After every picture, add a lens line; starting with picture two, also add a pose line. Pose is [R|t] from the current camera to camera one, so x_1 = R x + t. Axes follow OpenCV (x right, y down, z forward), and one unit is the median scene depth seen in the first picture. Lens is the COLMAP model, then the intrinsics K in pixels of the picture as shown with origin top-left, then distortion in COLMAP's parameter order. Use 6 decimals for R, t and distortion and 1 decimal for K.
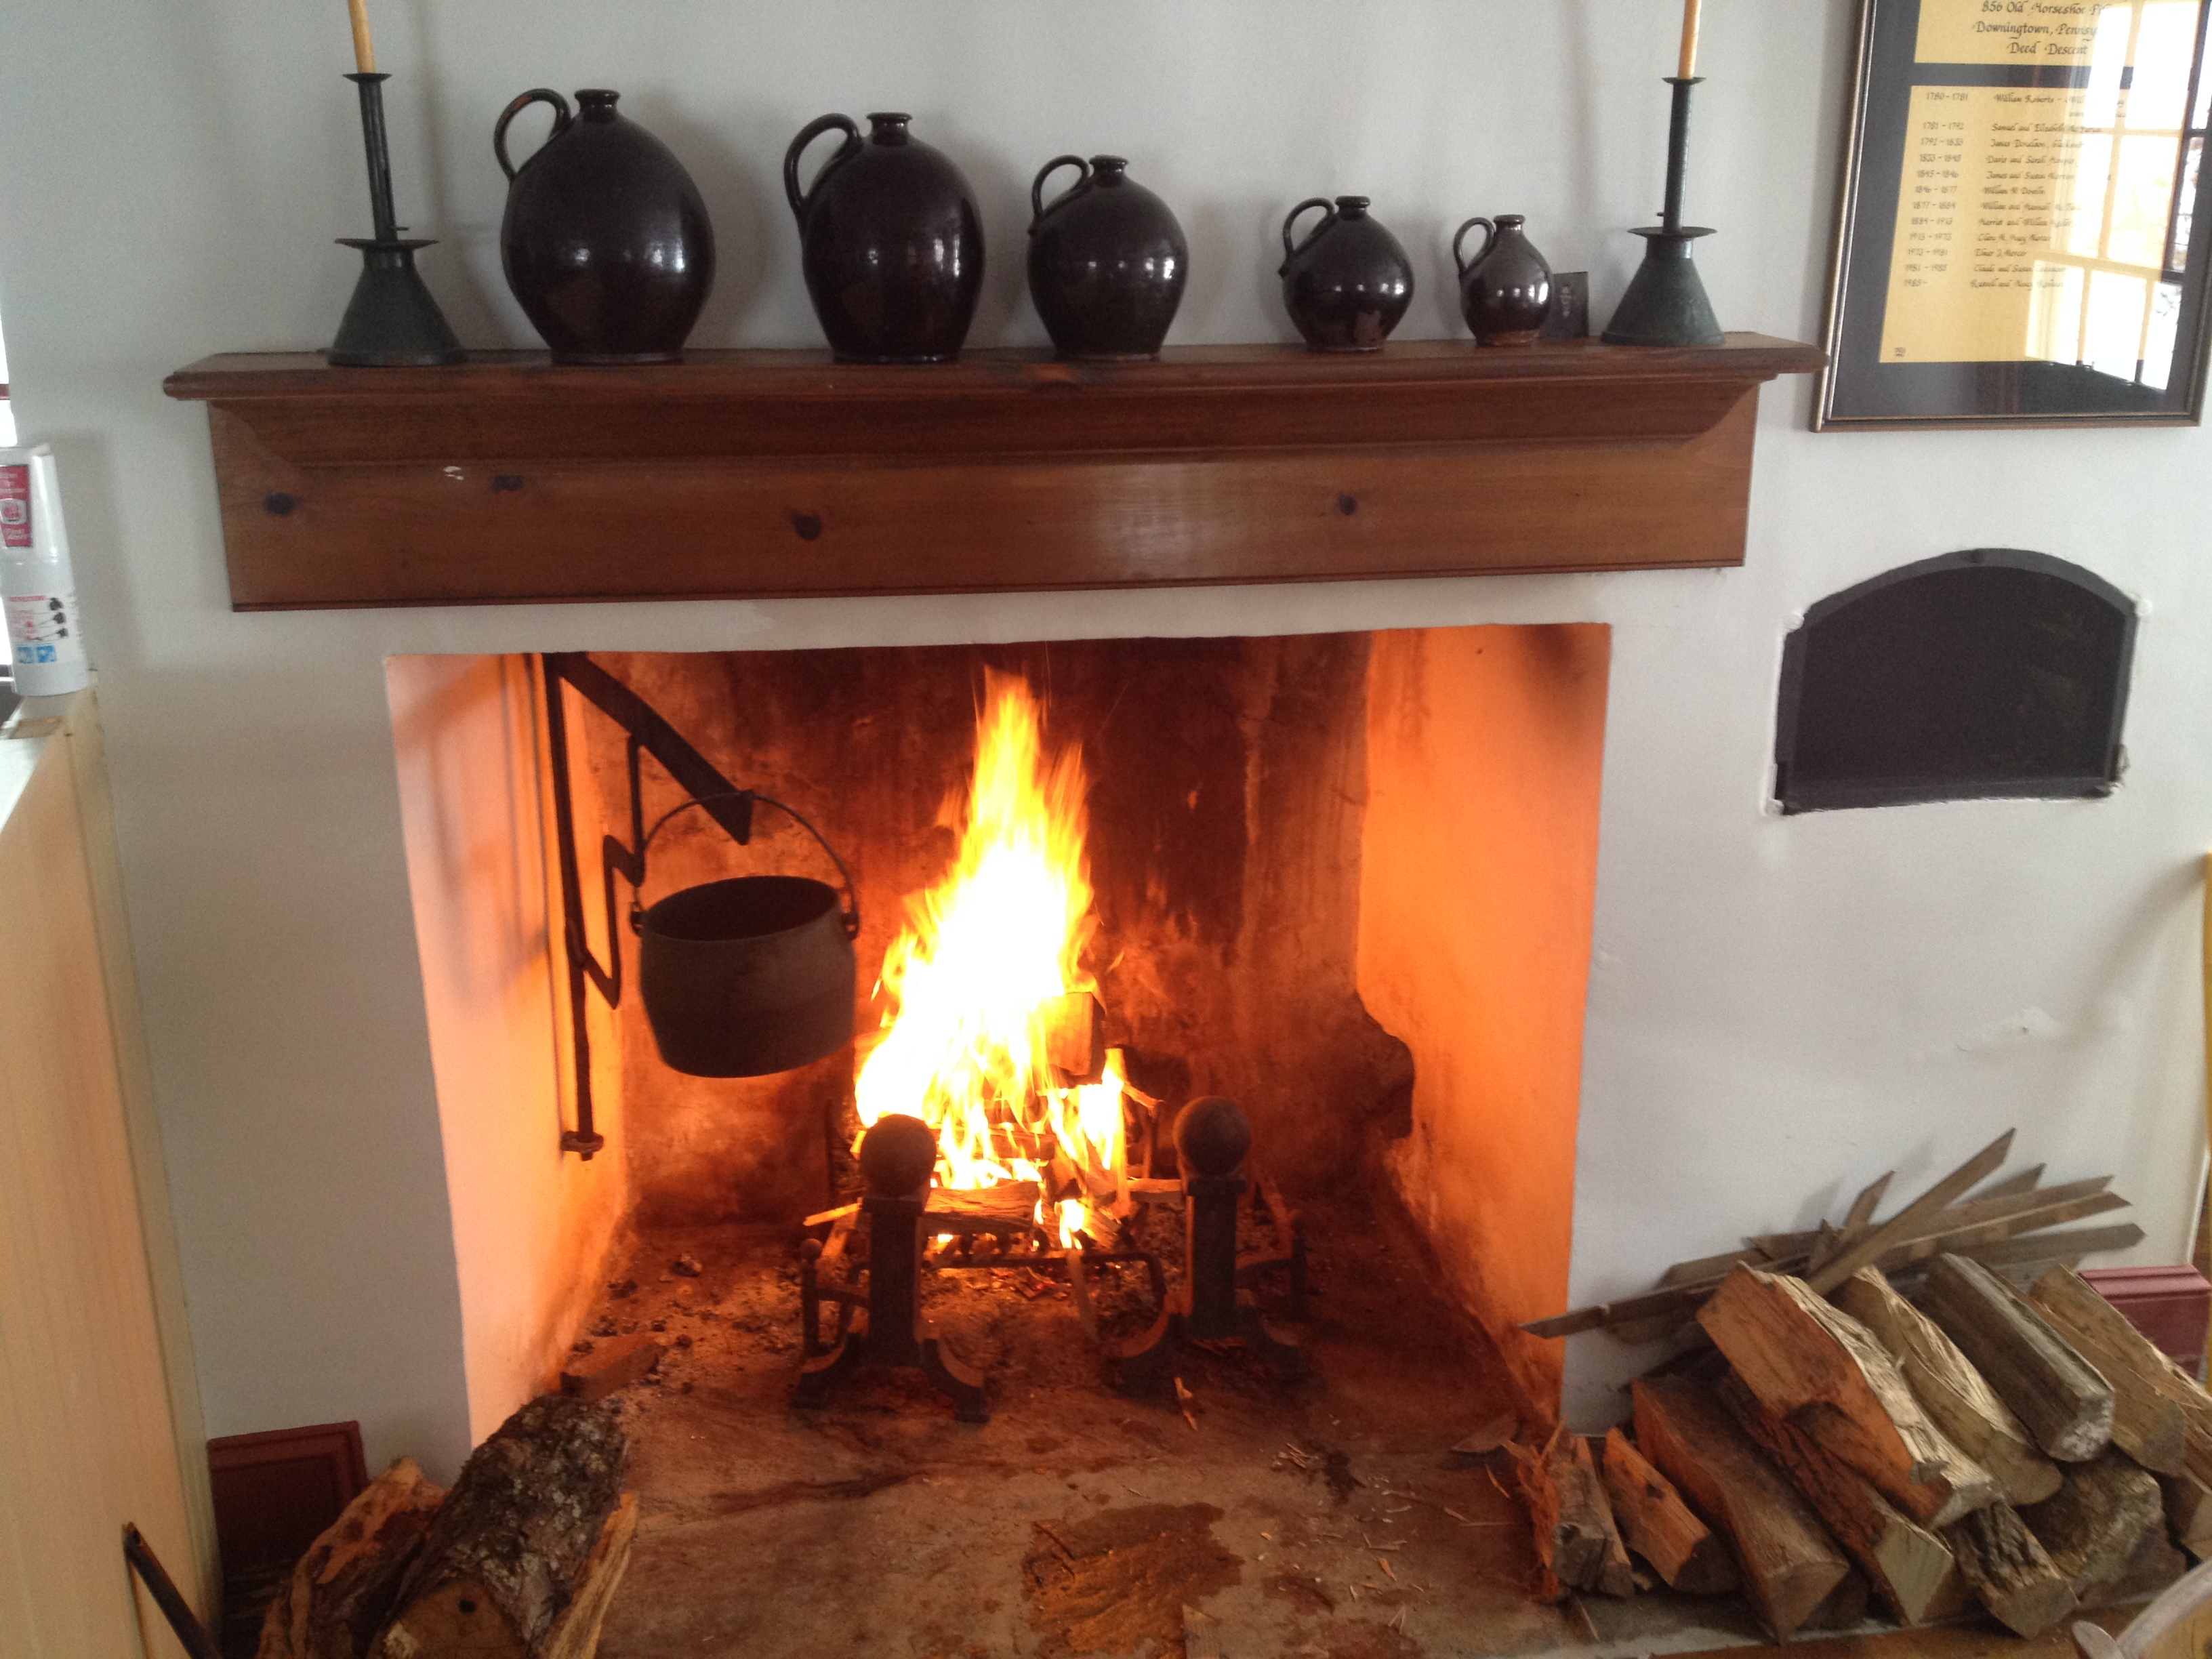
lens RADIAL K [[2076.7, 0, 1115.8], [0, 2076.7, 827.0], [0, 0, 1]] dist [-0.003352, 0.000000]
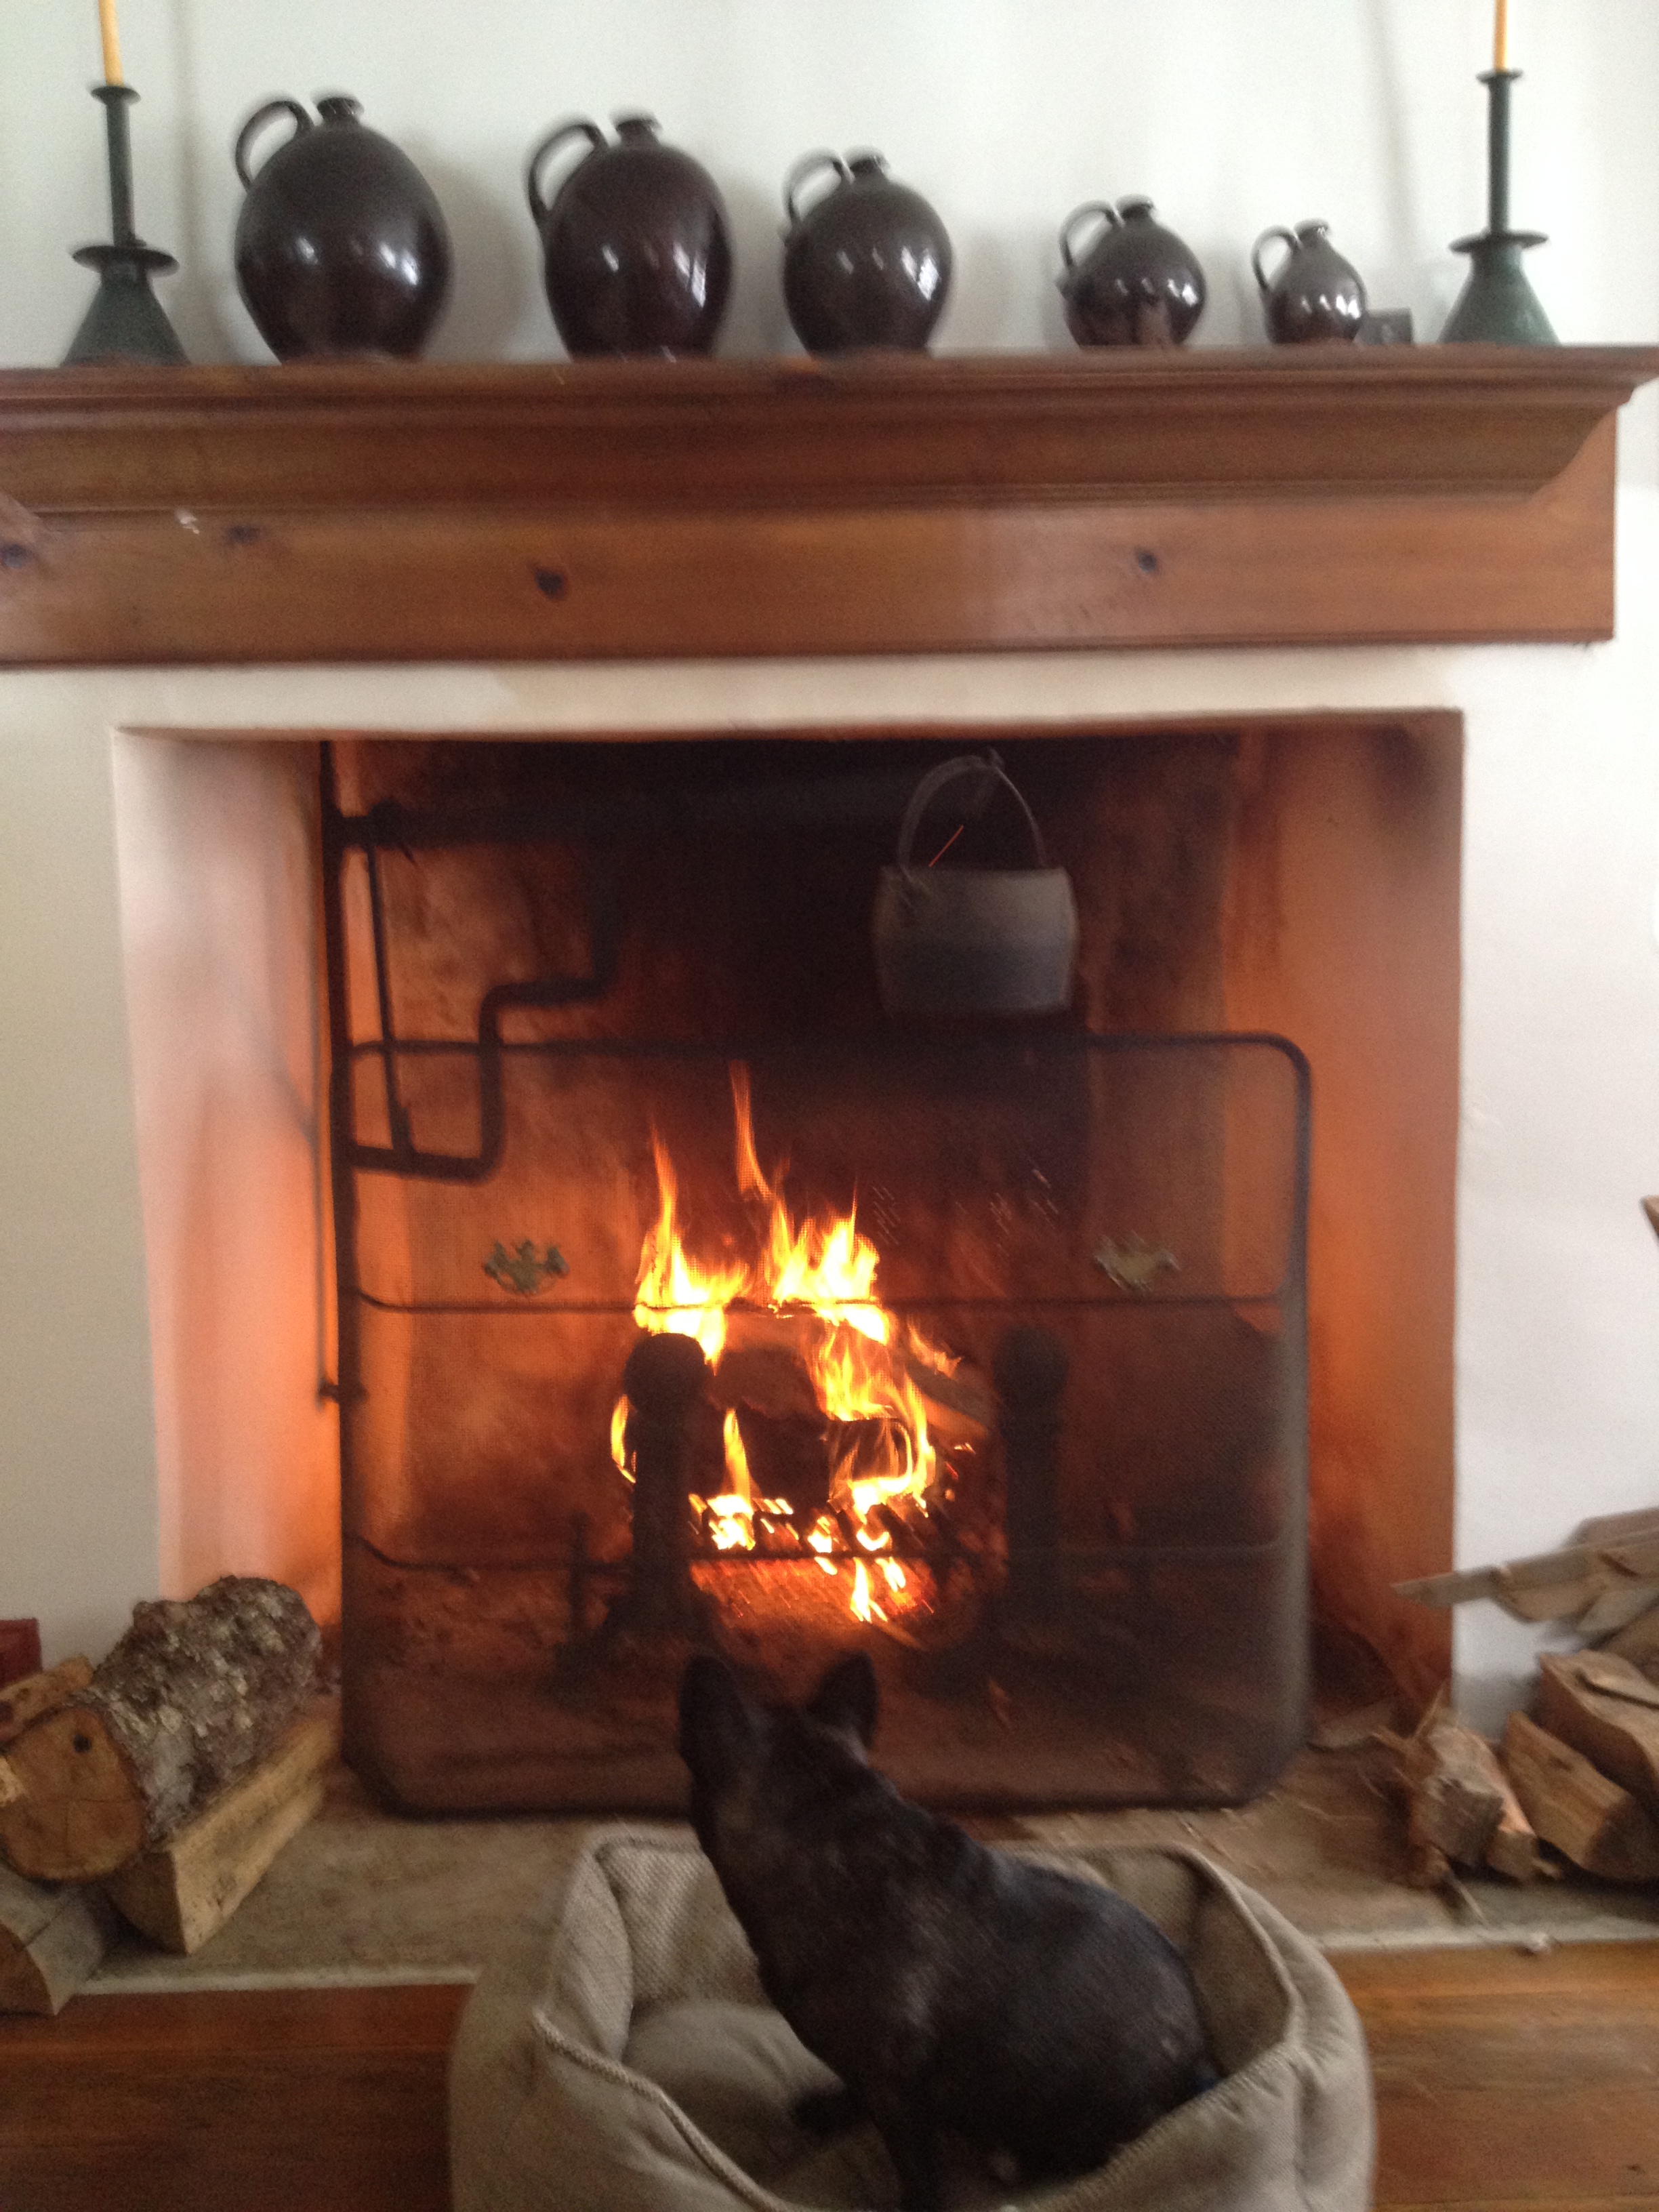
lens RADIAL K [[2076.7, 0, 817.2], [0, 2076.7, 1108.7], [0, 0, 1]] dist [-0.003352, 0.000000]
pose [[0.990893, -0.000064, -0.134649, 0.093783], [-0.026445, 0.980432, -0.195074, 0.264523], [0.132026, 0.196858, 0.971502, 0.157053]]
